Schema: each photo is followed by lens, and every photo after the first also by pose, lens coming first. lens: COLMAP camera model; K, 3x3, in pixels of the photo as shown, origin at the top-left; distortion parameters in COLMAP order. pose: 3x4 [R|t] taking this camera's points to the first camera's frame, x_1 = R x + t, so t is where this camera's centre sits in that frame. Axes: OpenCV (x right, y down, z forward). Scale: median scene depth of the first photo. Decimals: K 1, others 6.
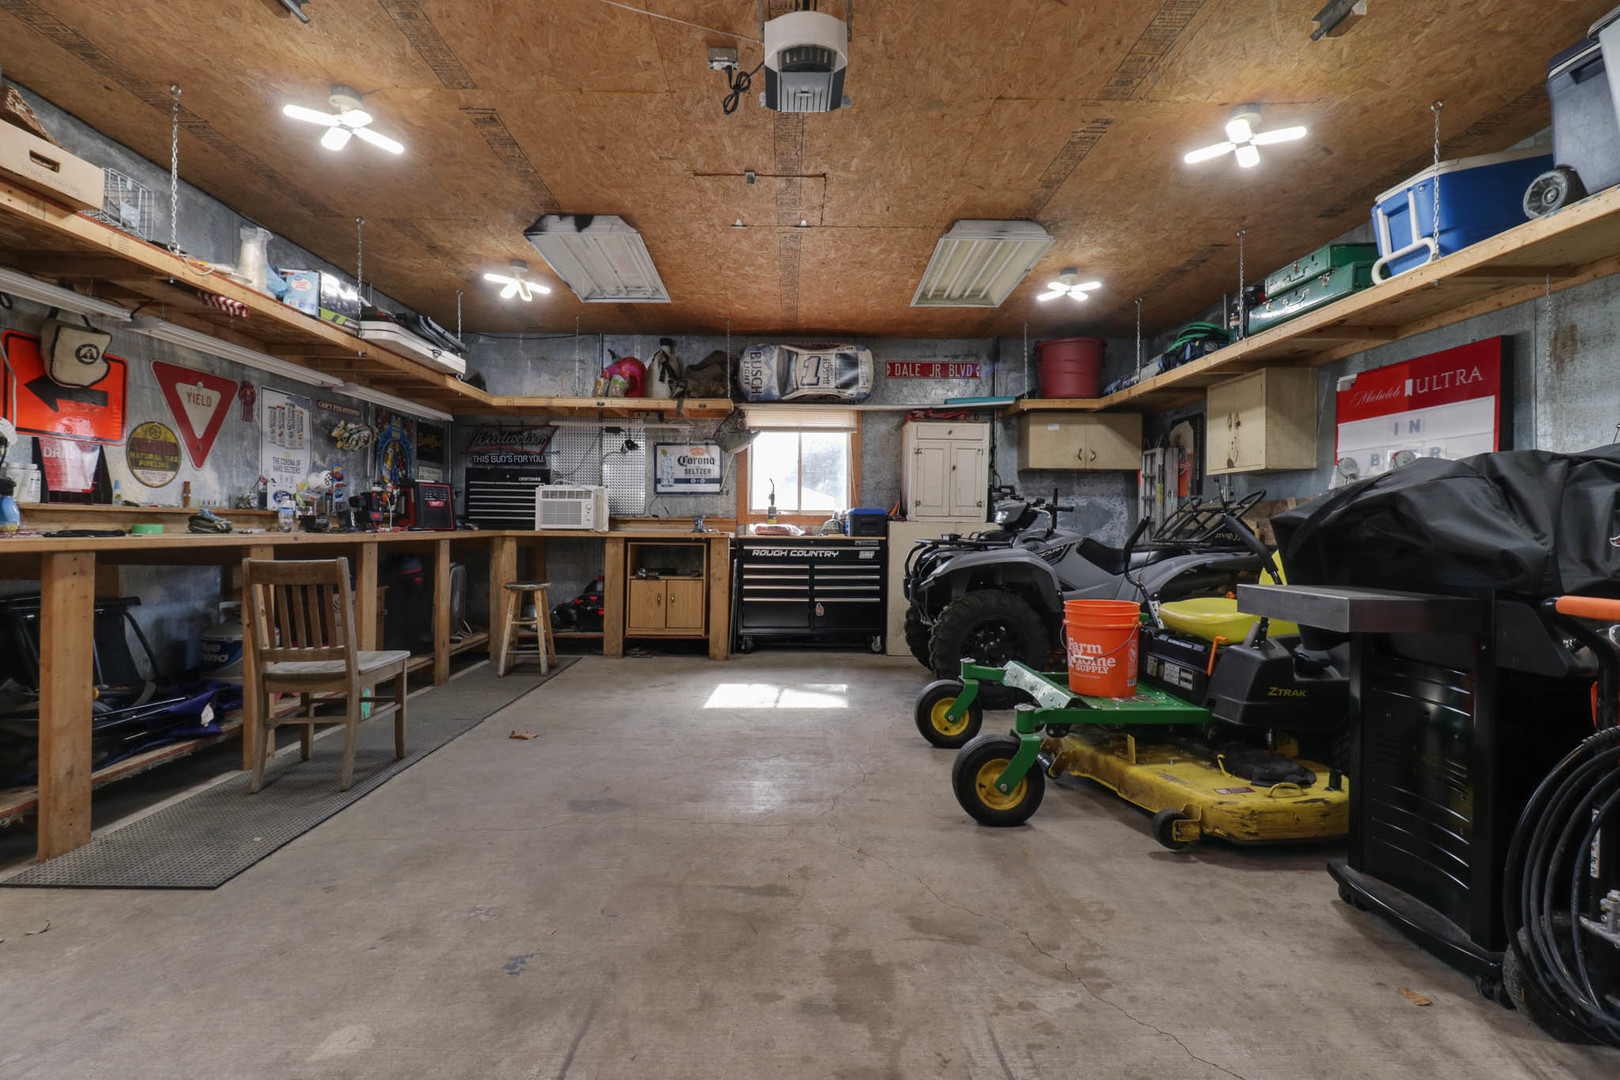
lens RADIAL K [[742.4, 0, 806.8], [0, 742.4, 520.8], [0, 0, 1]] dist [0.000020, -0.000035]
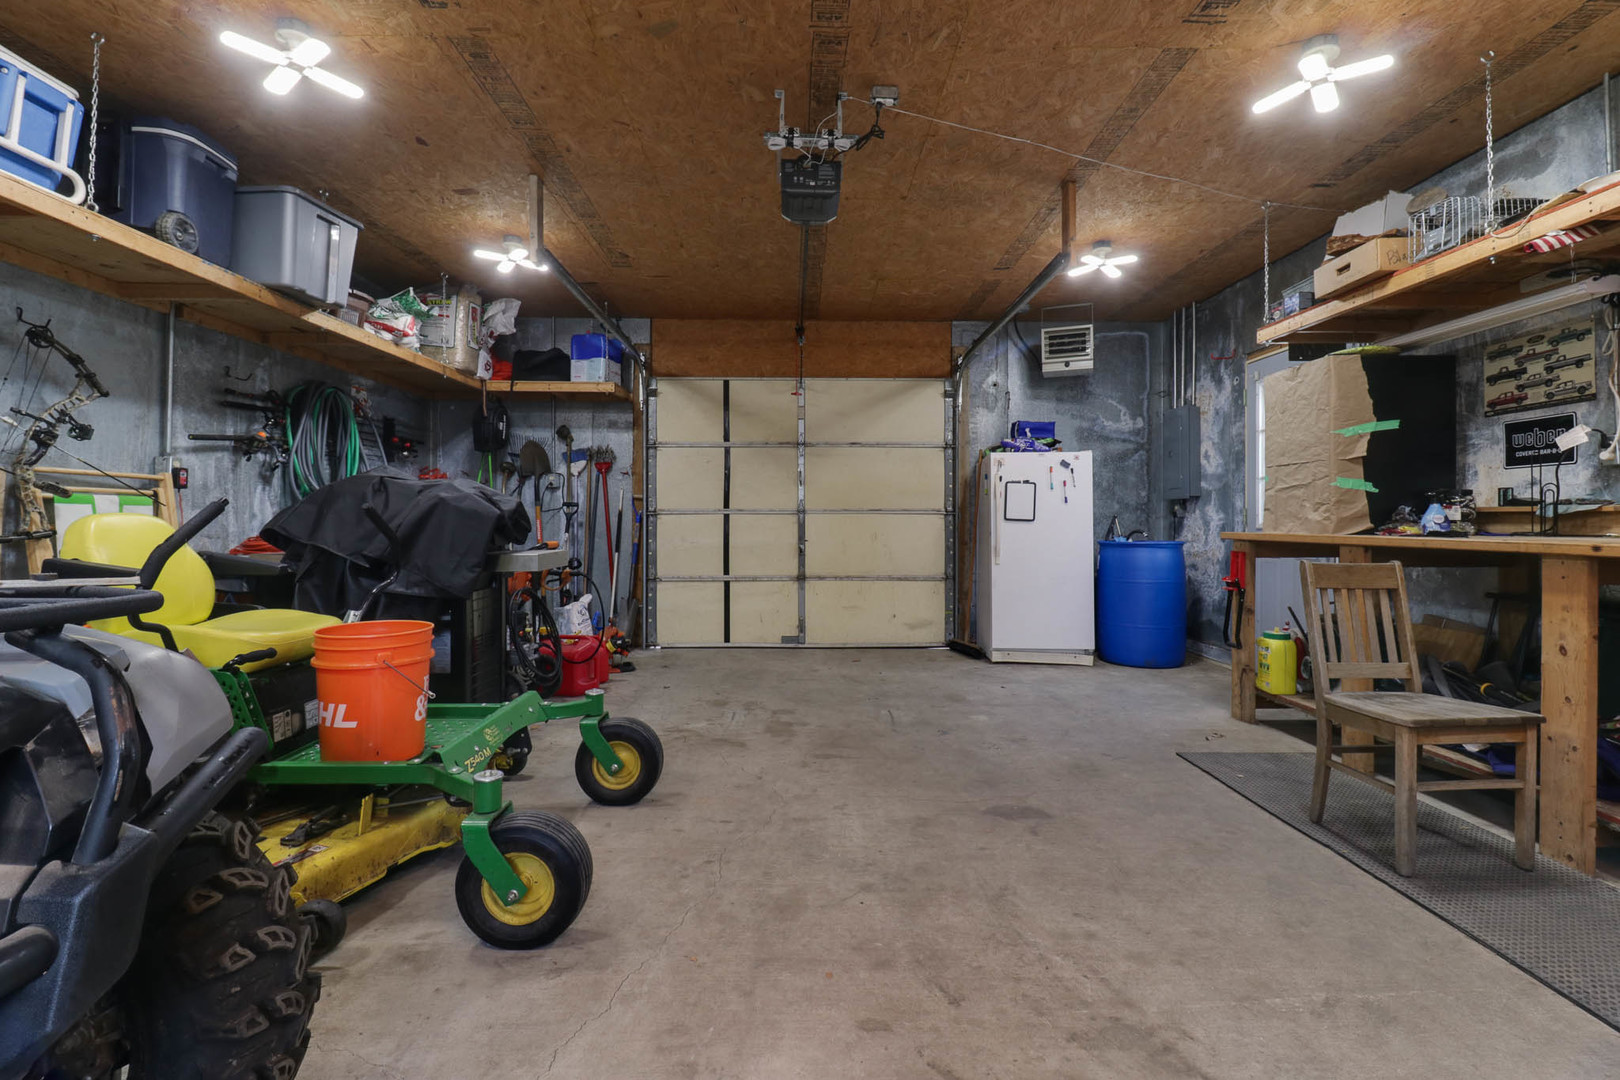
lens RADIAL K [[742.4, 0, 806.8], [0, 742.4, 520.8], [0, 0, 1]] dist [0.000020, -0.000035]
pose [[-0.999930, -0.007090, 0.009515, -0.016122], [-0.007158, 0.999949, -0.007101, 0.012357], [-0.009464, -0.007169, -0.999930, 2.169067]]
